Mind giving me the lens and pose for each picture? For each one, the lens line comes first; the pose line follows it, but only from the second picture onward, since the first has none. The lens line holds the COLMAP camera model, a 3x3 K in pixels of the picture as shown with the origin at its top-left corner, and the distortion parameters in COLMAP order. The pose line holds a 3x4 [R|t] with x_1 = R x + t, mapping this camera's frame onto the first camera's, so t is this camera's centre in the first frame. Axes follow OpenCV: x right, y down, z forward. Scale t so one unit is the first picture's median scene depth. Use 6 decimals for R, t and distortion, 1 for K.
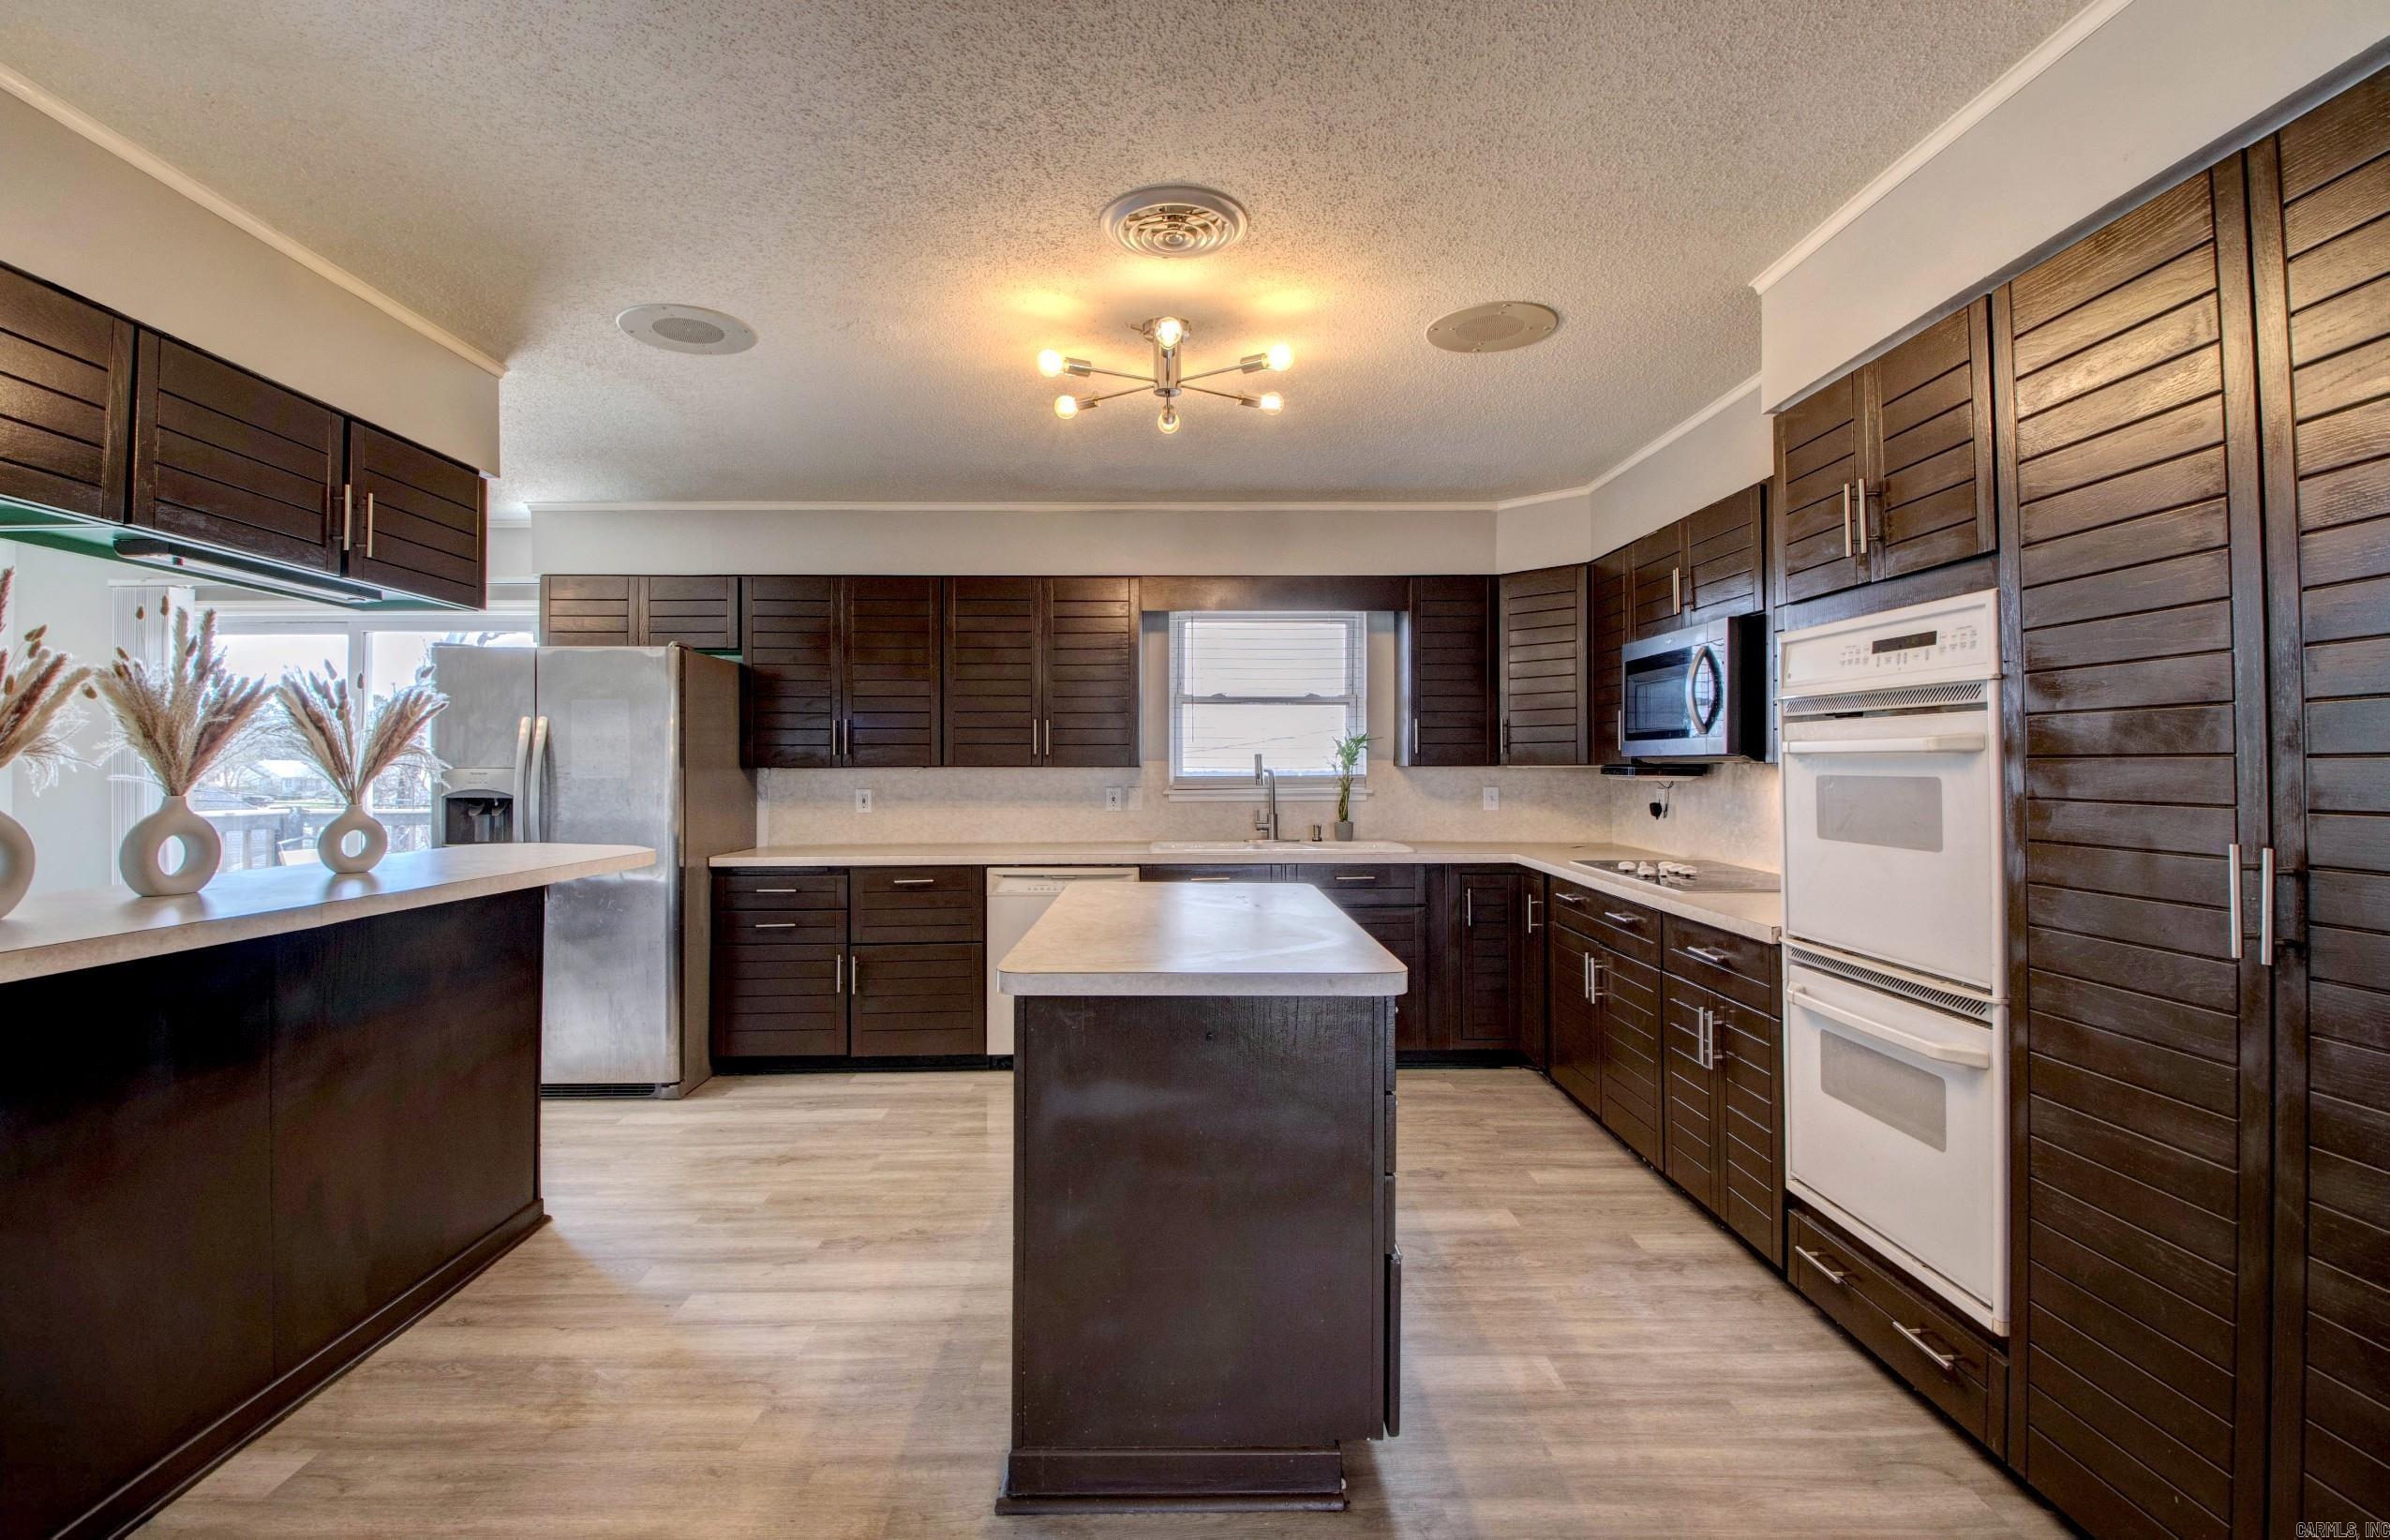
lens RADIAL K [[1125.3, 0, 1185.5], [0, 1125.3, 763.1], [0, 0, 1]] dist [0.020157, -0.031911]
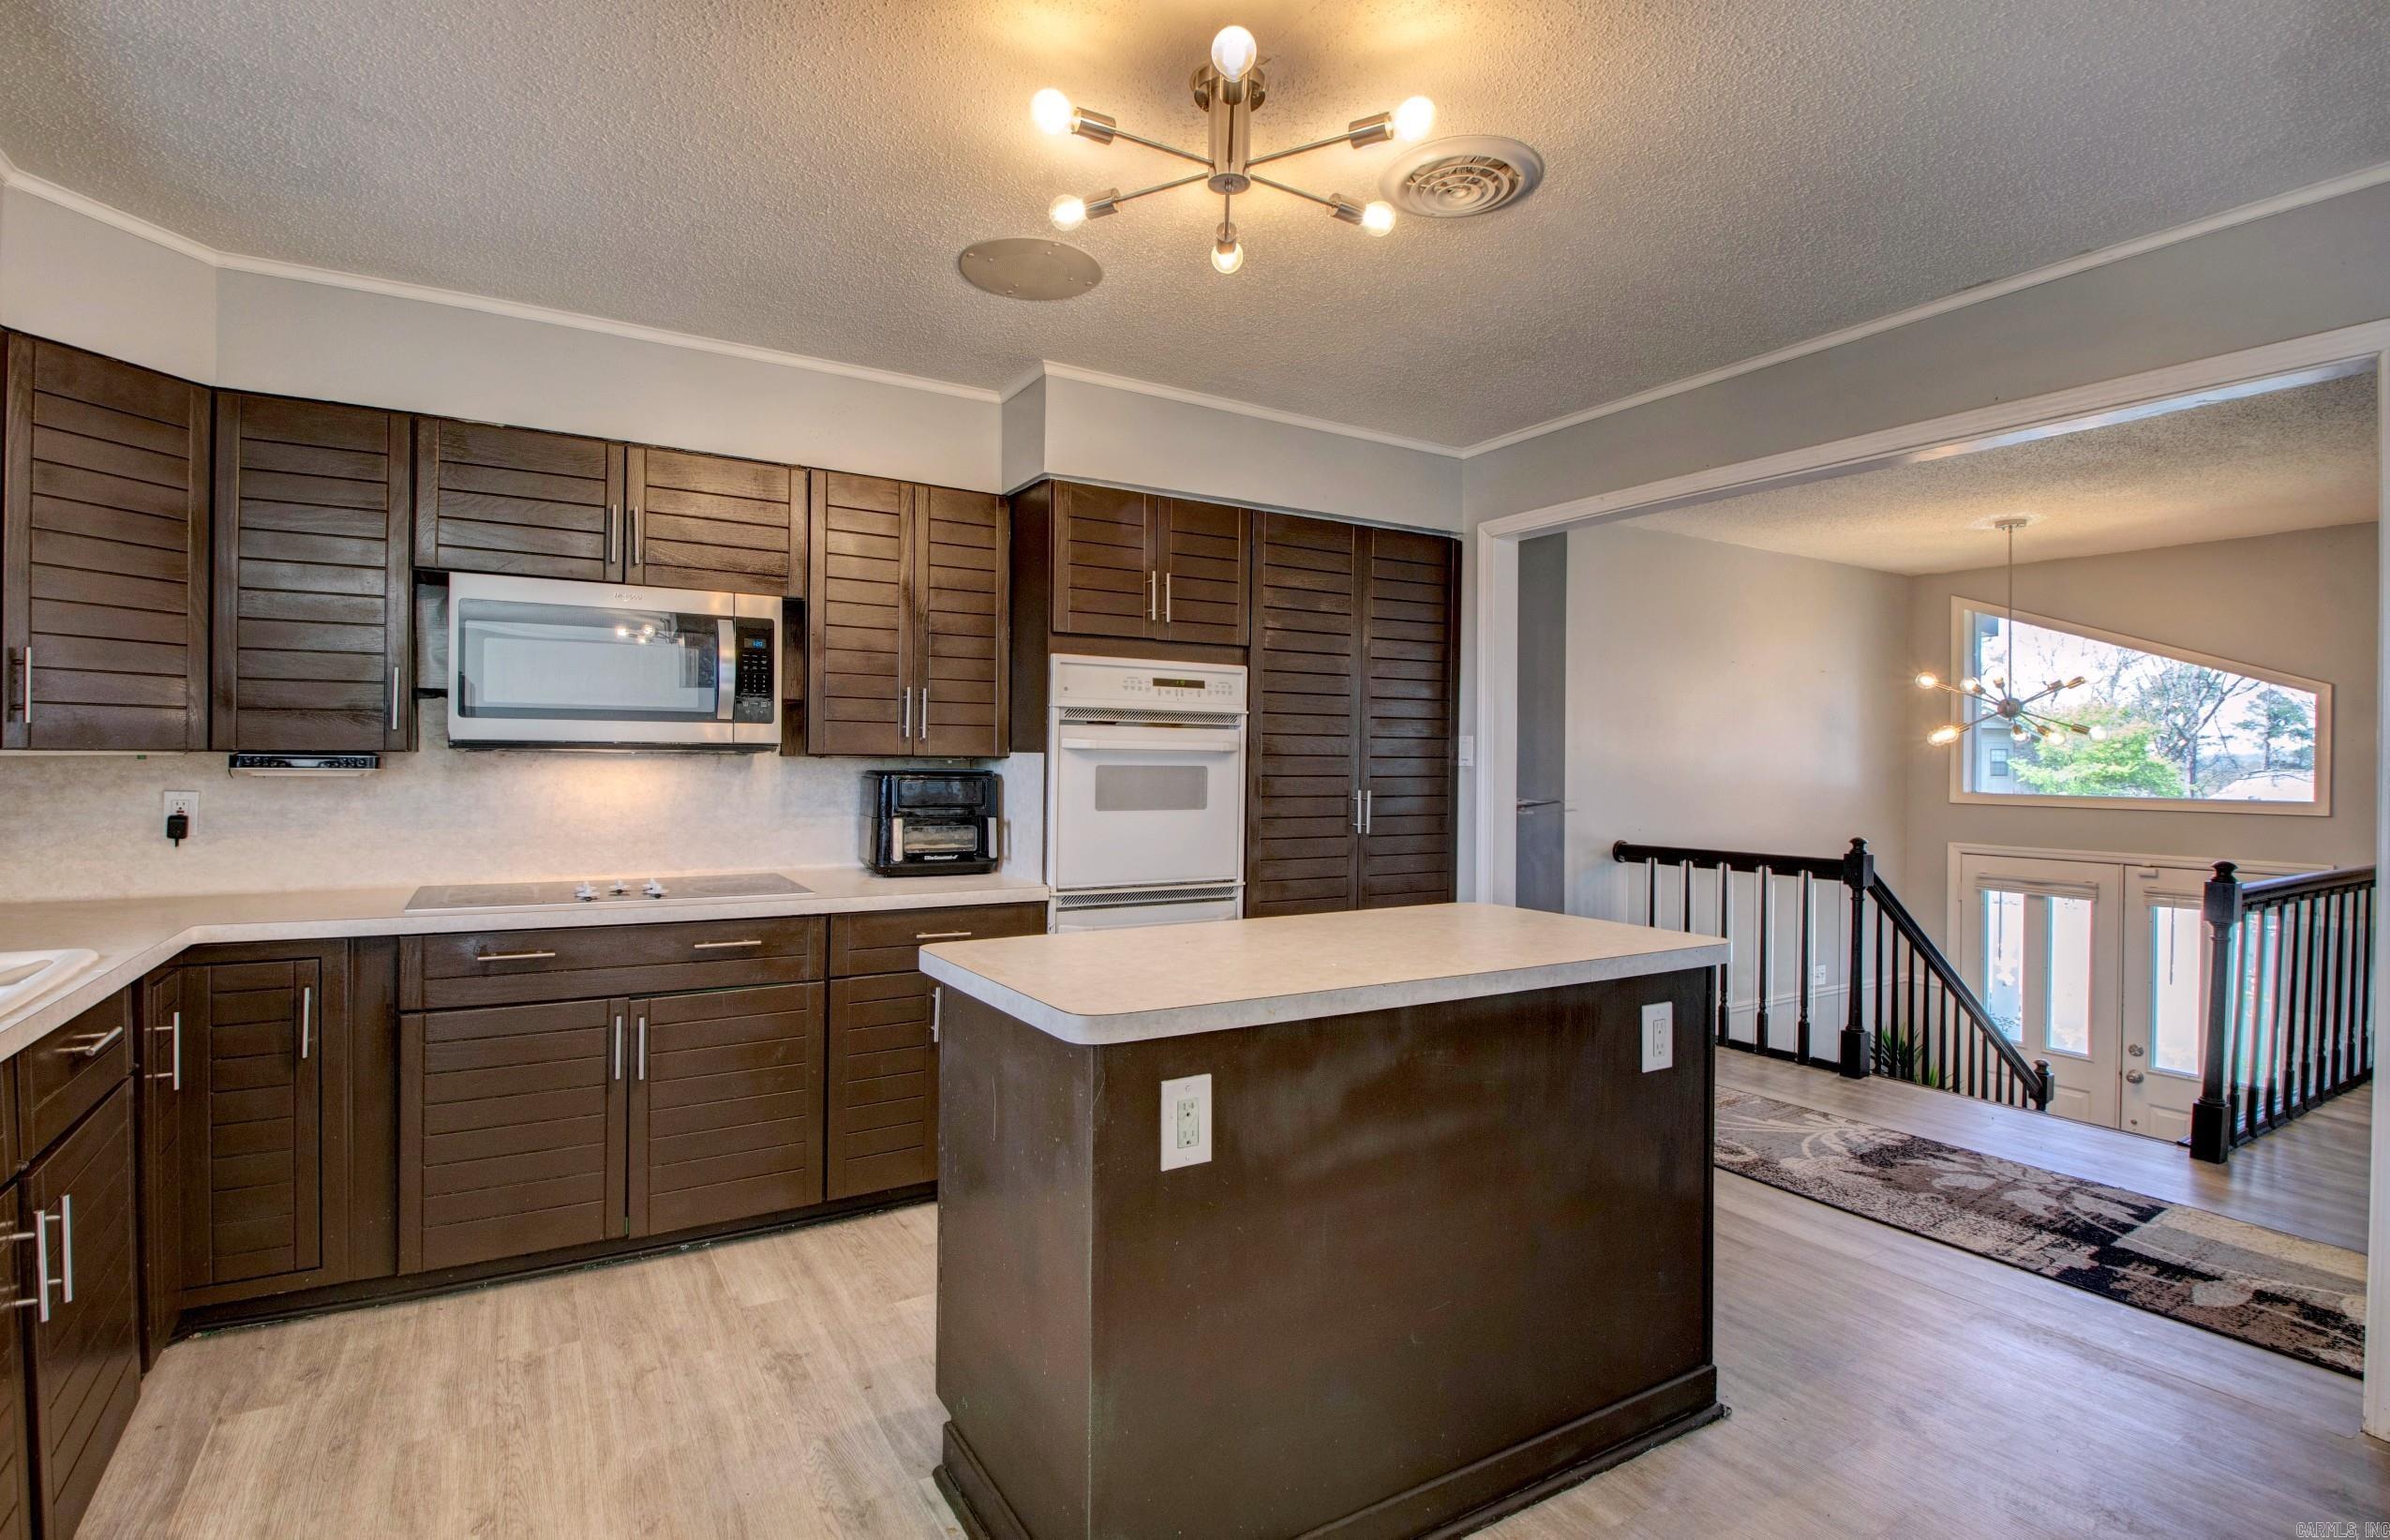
lens RADIAL K [[1125.3, 0, 1185.5], [0, 1125.3, 763.1], [0, 0, 1]] dist [0.020157, -0.031911]
pose [[-0.510507, -0.002621, 0.859870, -0.616176], [-0.008295, 0.999964, -0.001877, 0.008884], [-0.859834, -0.008091, -0.510510, 1.477661]]
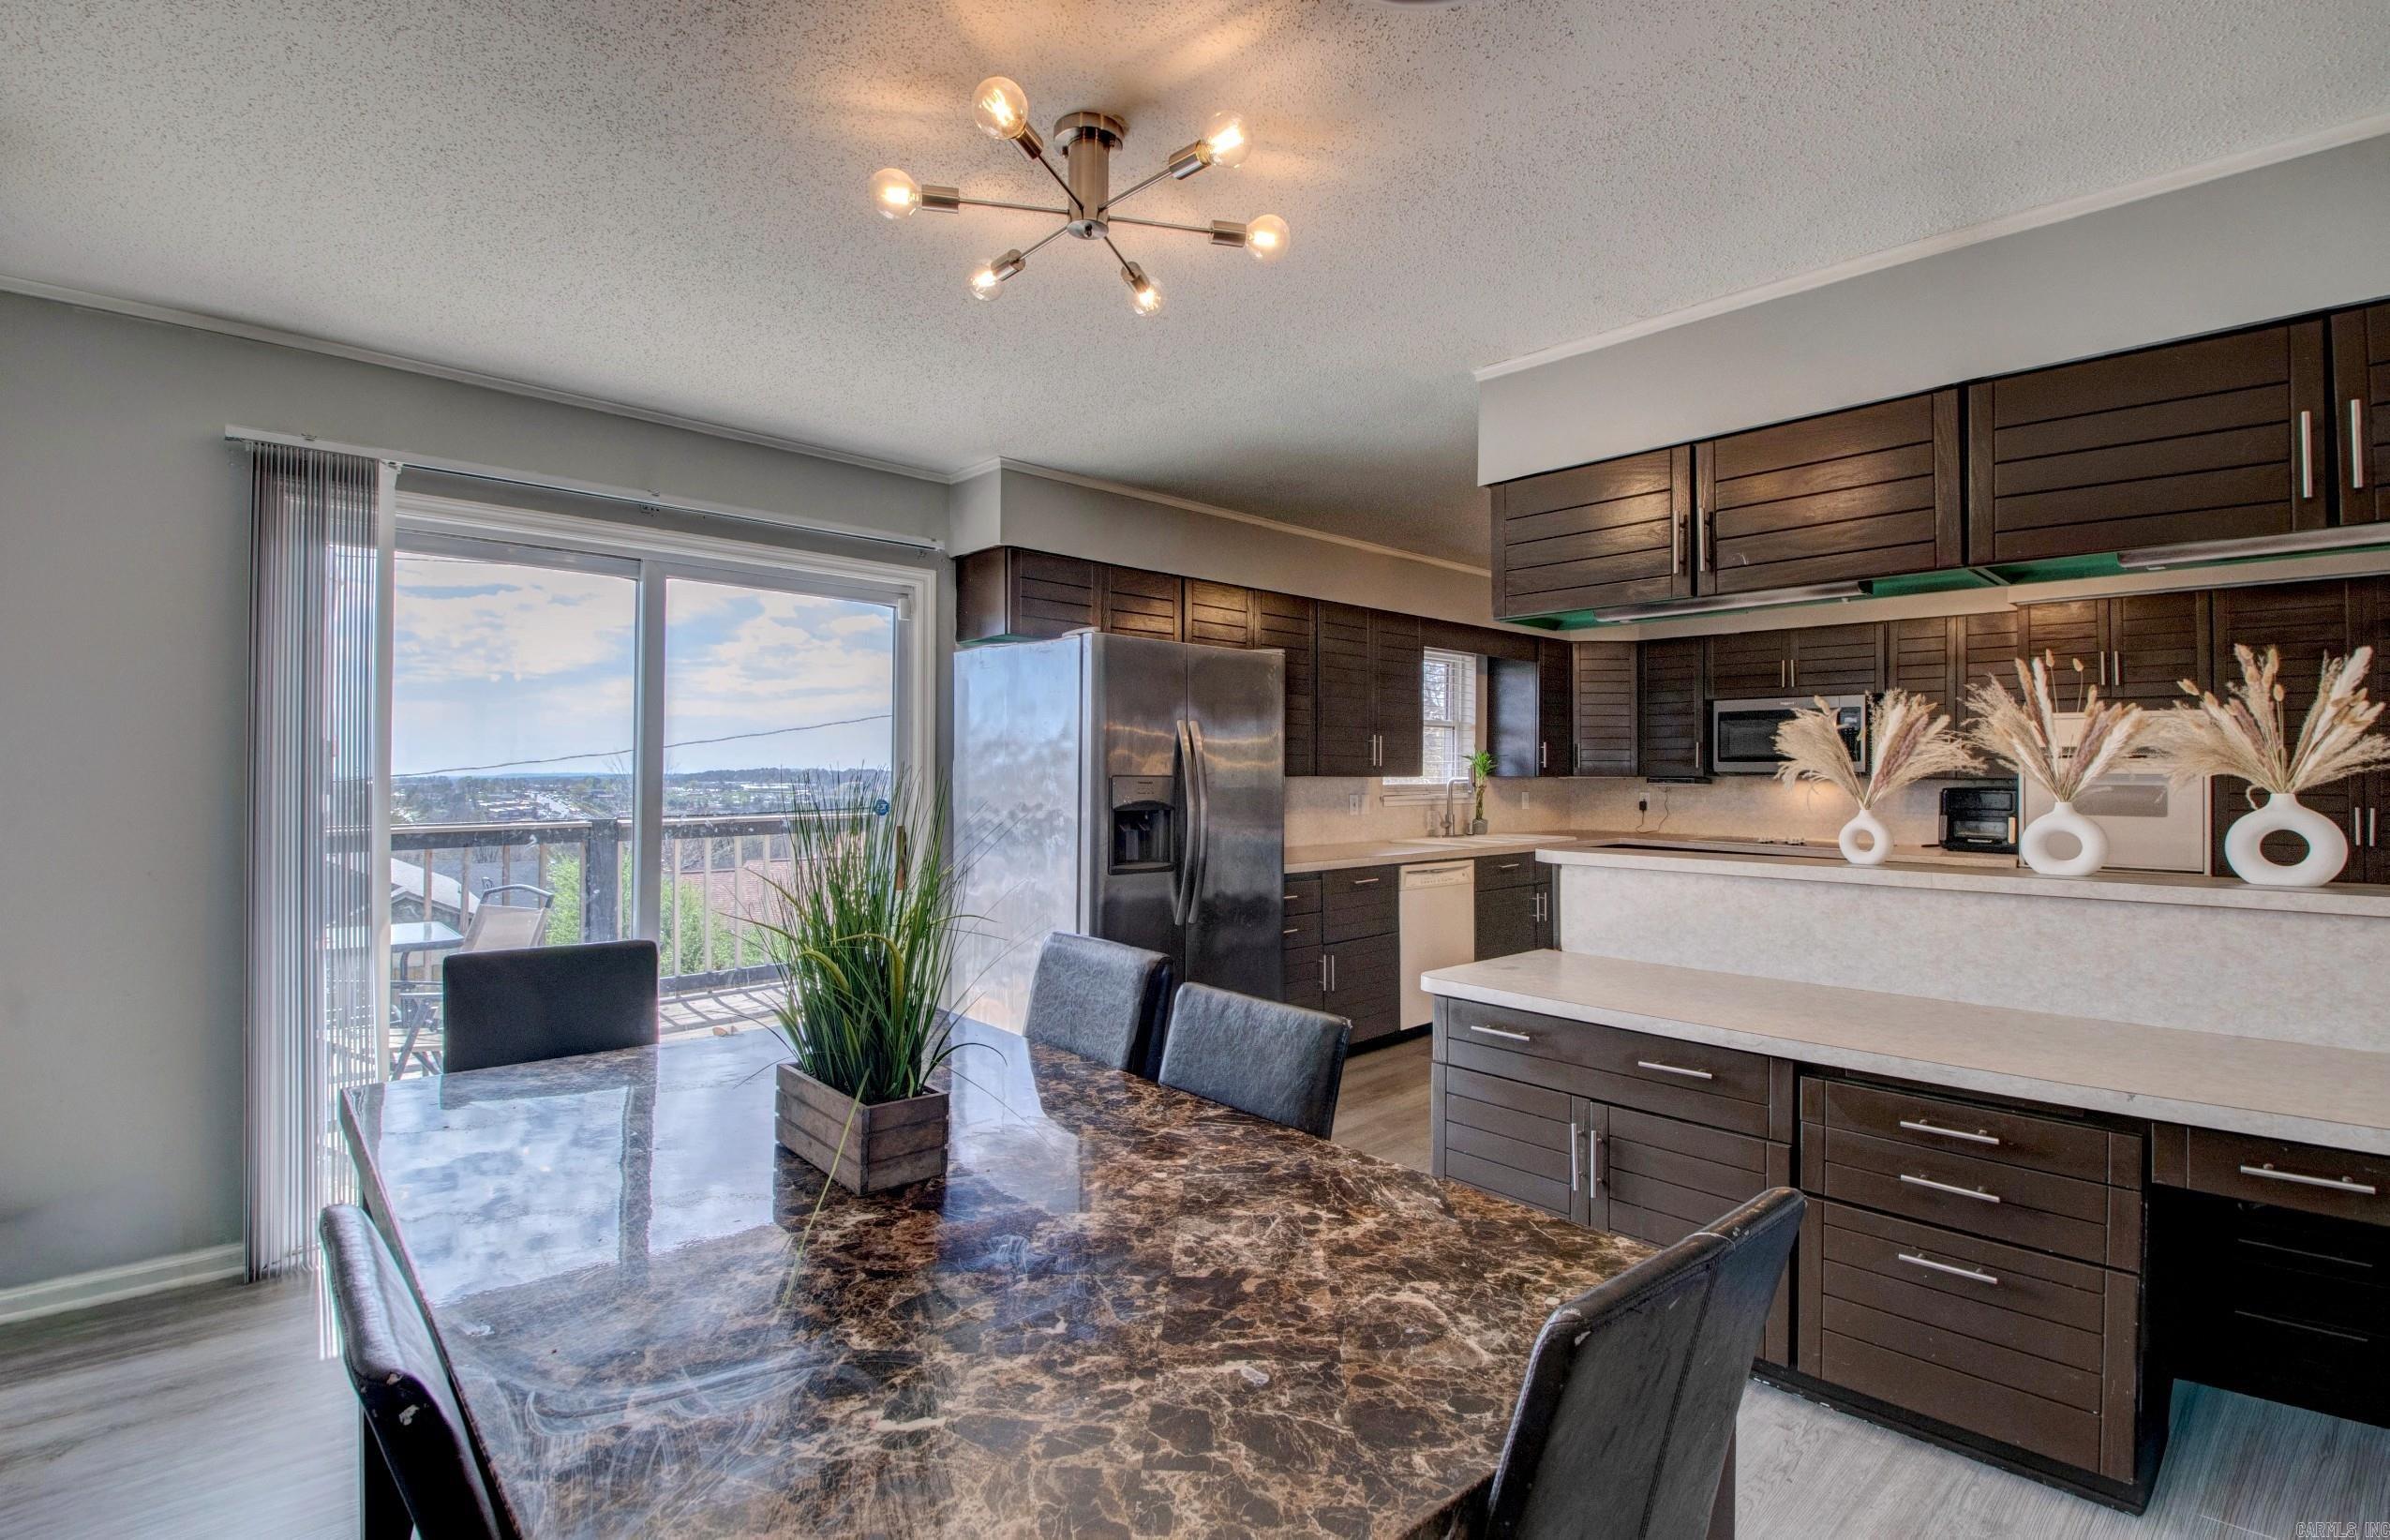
lens RADIAL K [[1088.1, 0, 1151.0], [0, 1088.1, 765.6], [0, 0, 1]] dist [0.009919, -0.027967]
pose [[0.716775, 0.010868, 0.697220, -1.896315], [-0.009785, 0.999937, -0.005527, 0.002172], [-0.697236, -0.002860, 0.716836, 0.687154]]
